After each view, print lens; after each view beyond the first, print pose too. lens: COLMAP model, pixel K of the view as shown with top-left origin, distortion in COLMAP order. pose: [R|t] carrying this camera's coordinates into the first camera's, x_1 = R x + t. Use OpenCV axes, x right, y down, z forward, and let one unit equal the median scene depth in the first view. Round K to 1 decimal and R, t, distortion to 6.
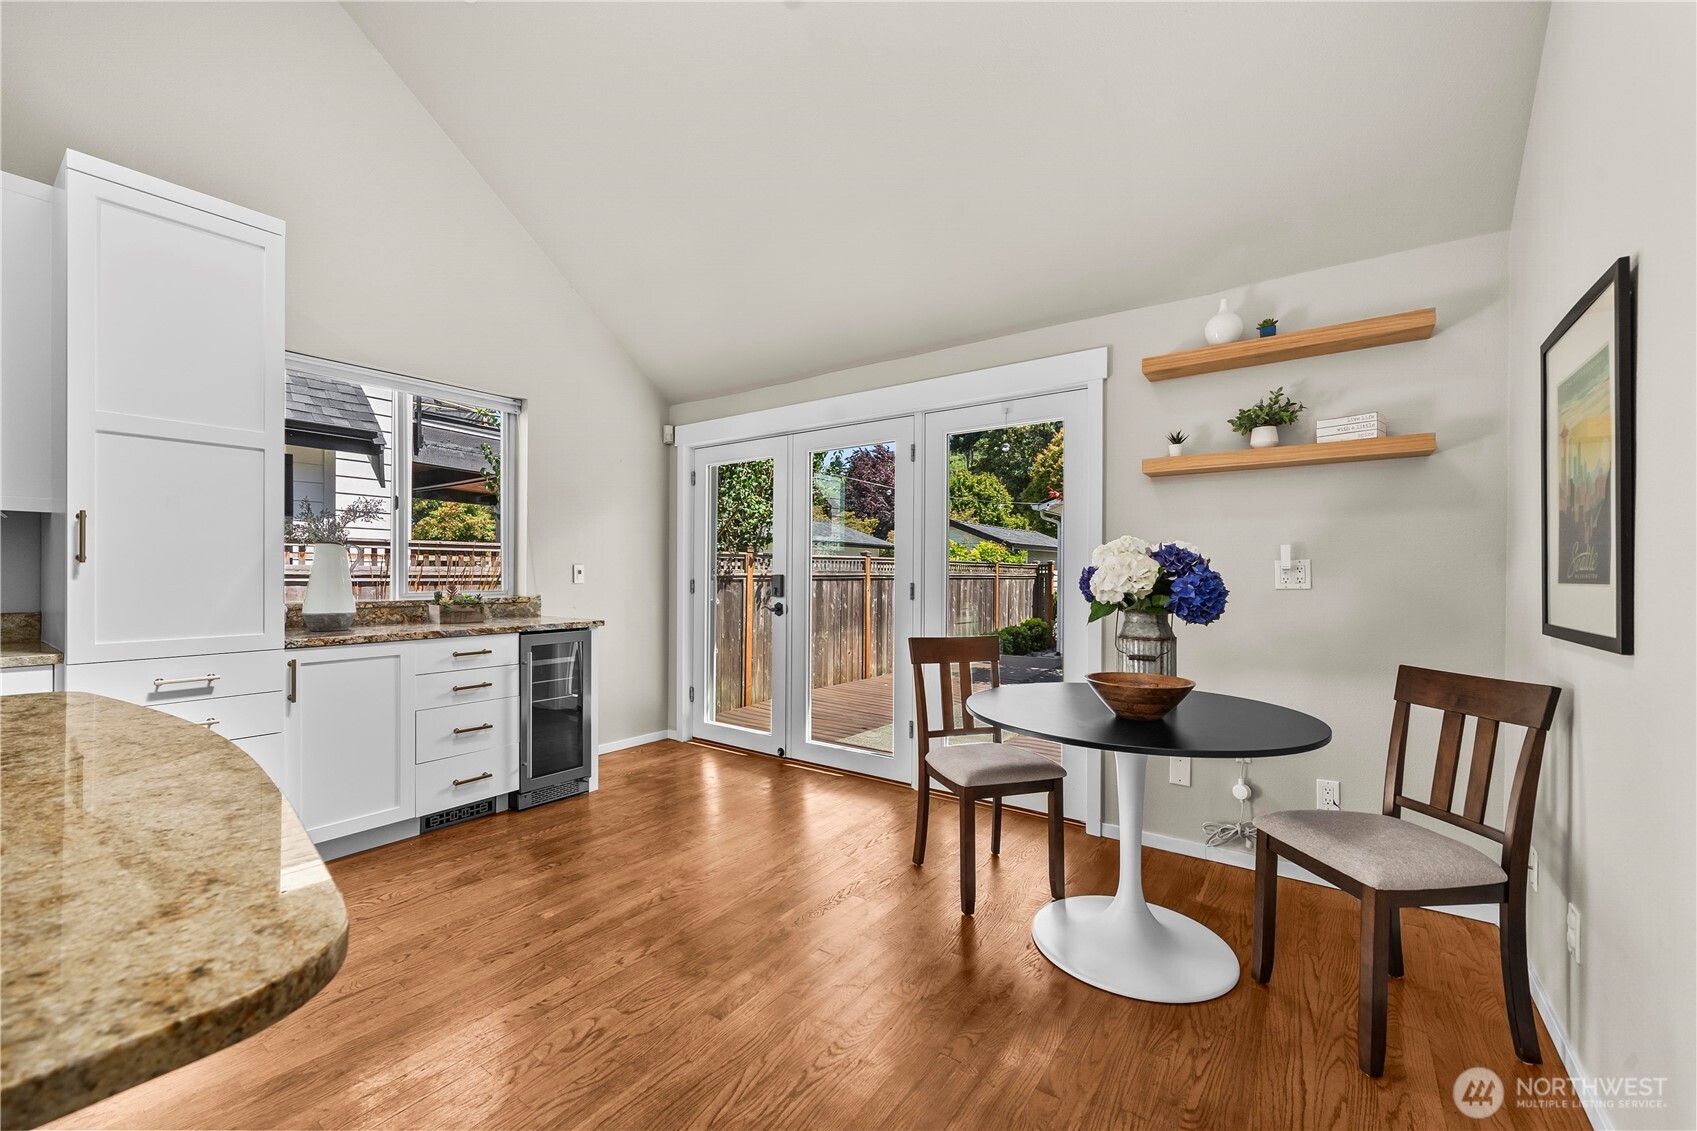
lens RADIAL K [[662.3, 0, 848.5], [0, 662.3, 565.5], [0, 0, 1]] dist [-0.000778, -0.000169]
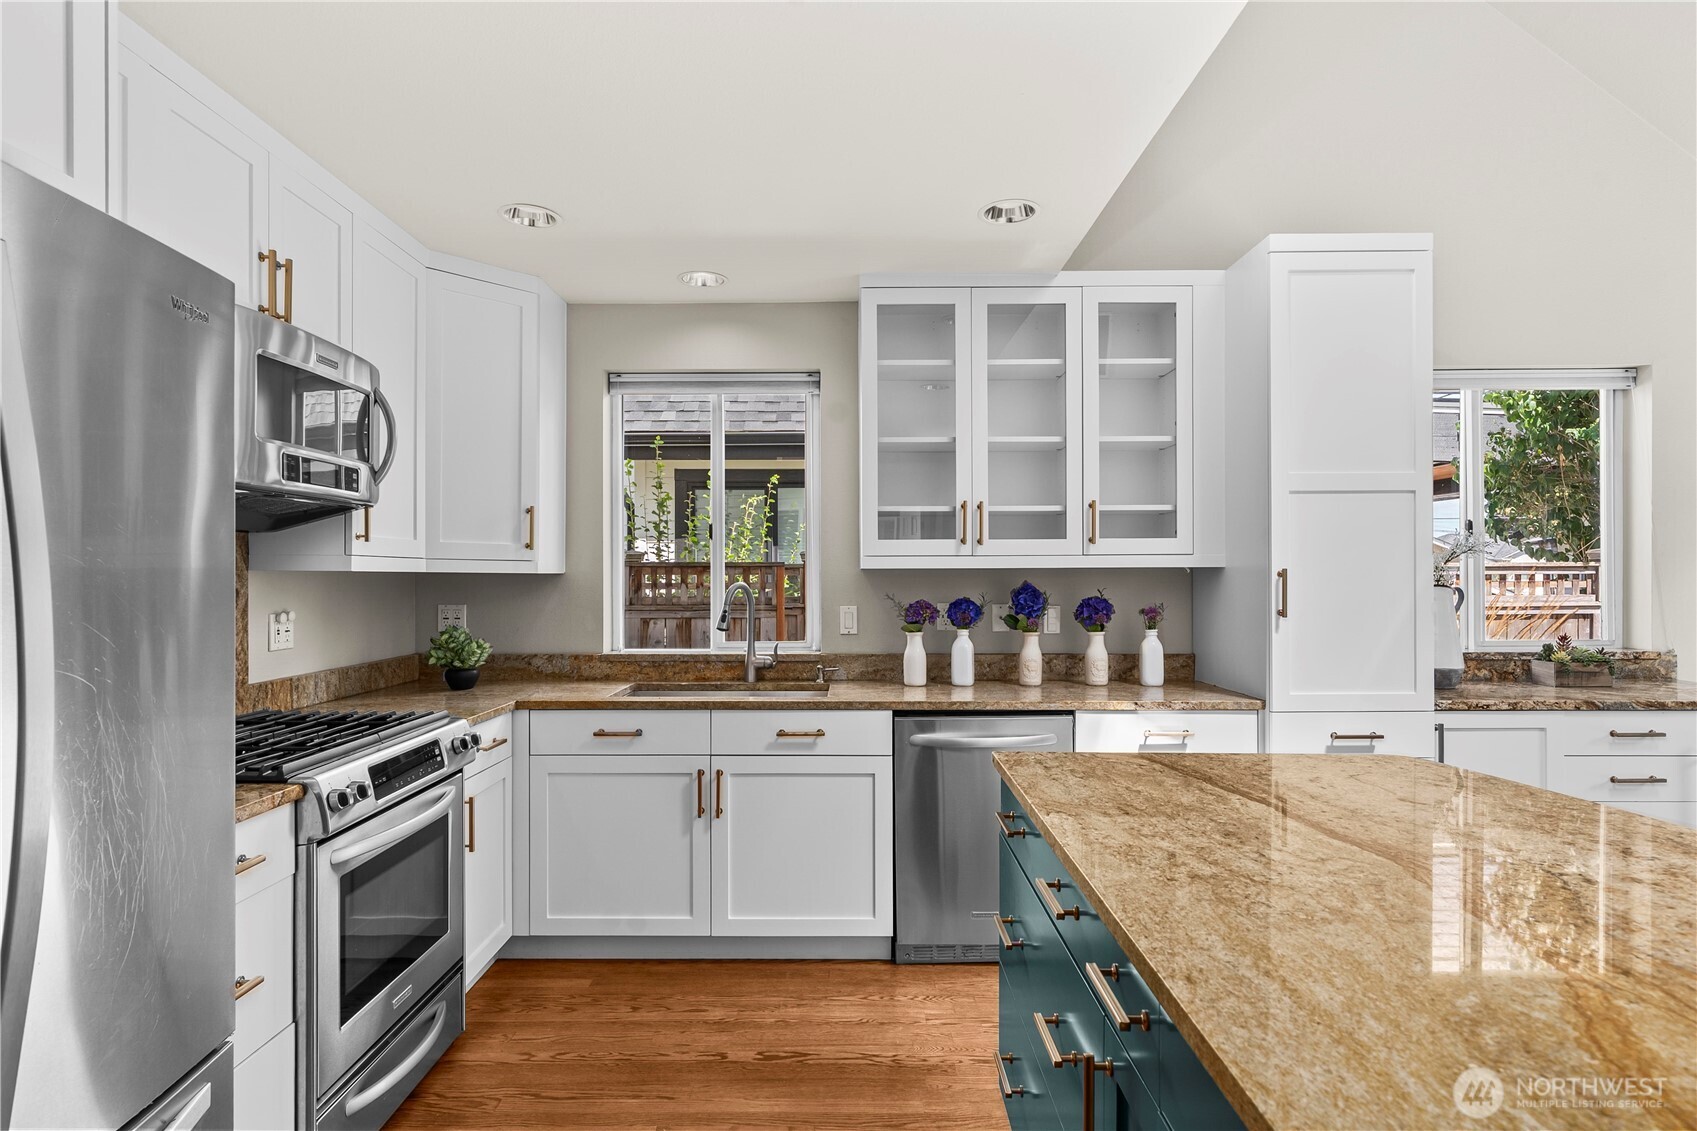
lens RADIAL K [[910.3, 0, 843.1], [0, 910.3, 573.5], [0, 0, 1]] dist [0.000887, 0.000132]
pose [[0.582622, -0.012201, -0.812652, -0.306802], [0.015763, 0.999869, -0.003710, -0.065416], [0.812590, -0.010649, 0.582738, -0.352690]]
